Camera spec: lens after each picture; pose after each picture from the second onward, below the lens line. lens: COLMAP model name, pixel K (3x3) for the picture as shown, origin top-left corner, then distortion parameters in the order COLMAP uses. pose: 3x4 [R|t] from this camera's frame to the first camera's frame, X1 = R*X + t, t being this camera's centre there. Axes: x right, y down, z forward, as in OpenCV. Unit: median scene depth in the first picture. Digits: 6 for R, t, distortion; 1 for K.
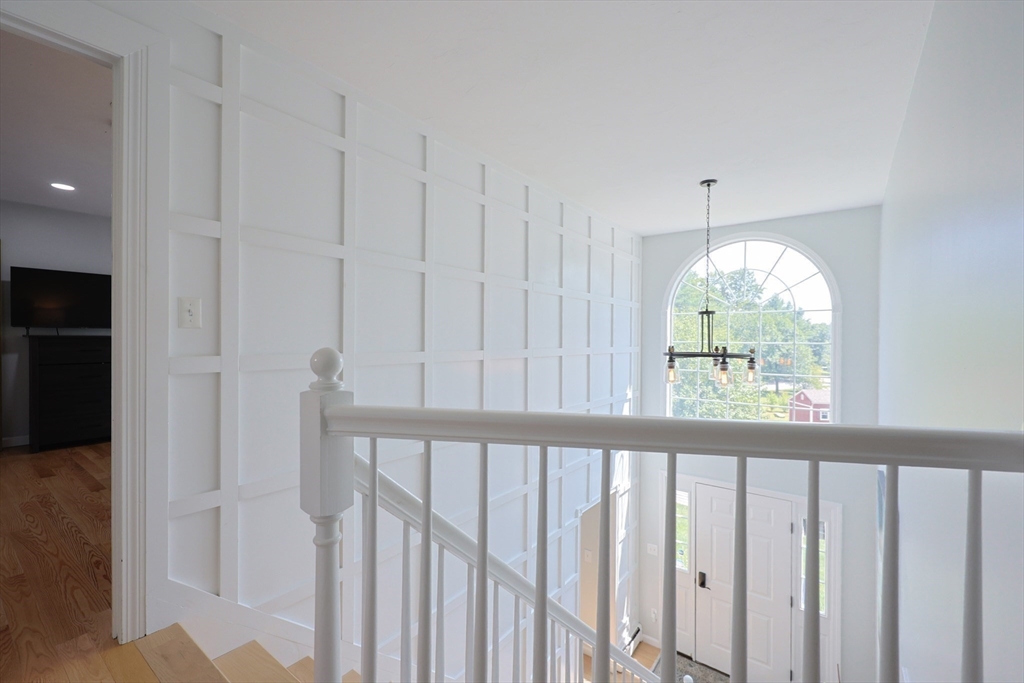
lens RADIAL K [[435.4, 0, 511.6], [0, 435.4, 343.5], [0, 0, 1]] dist [-0.002558, 0.000913]
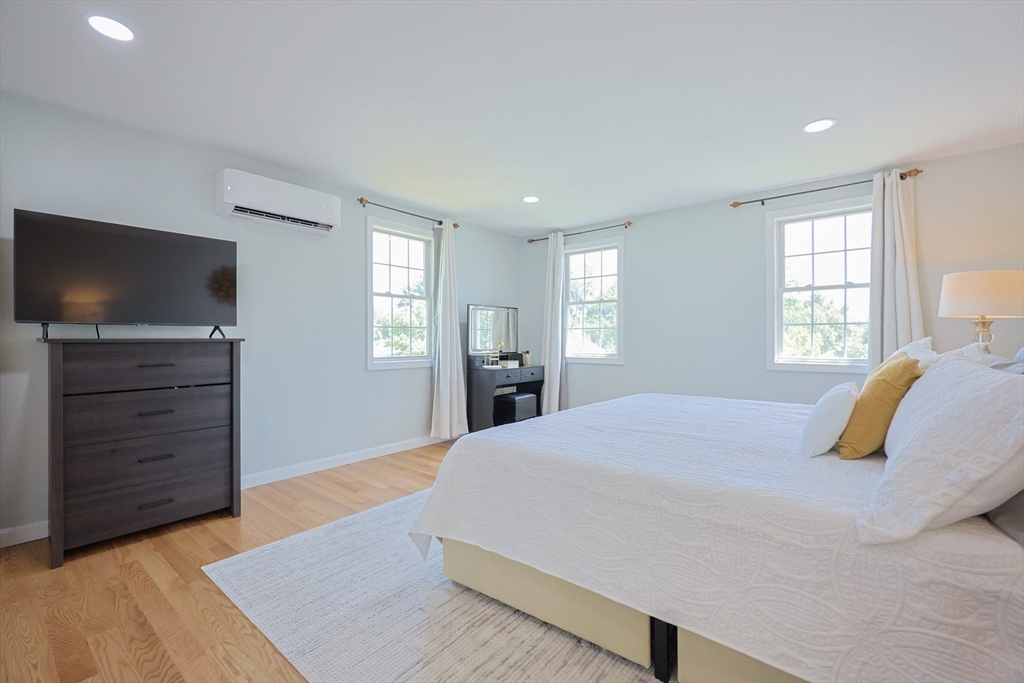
lens RADIAL K [[435.4, 0, 507.9], [0, 435.4, 340.2], [0, 0, 1]] dist [-0.002558, 0.000913]
pose [[0.999161, -0.001685, -0.040908, -0.507373], [0.001642, 0.999998, -0.001076, -0.015223], [0.040910, 0.001008, 0.999162, 0.474590]]
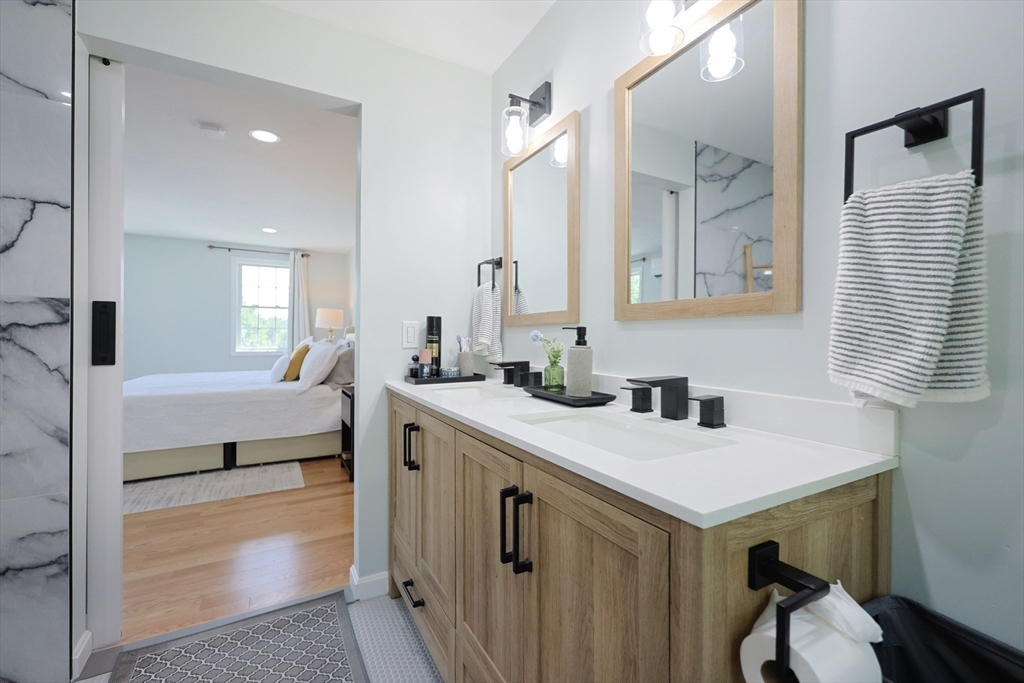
lens RADIAL K [[435.4, 0, 512.8], [0, 435.4, 342.9], [0, 0, 1]] dist [-0.002558, 0.000913]
pose [[0.405114, -0.003988, 0.914258, -6.813662], [0.001179, 0.999992, 0.003840, 0.179973], [-0.914266, -0.000478, 0.405115, -6.784026]]
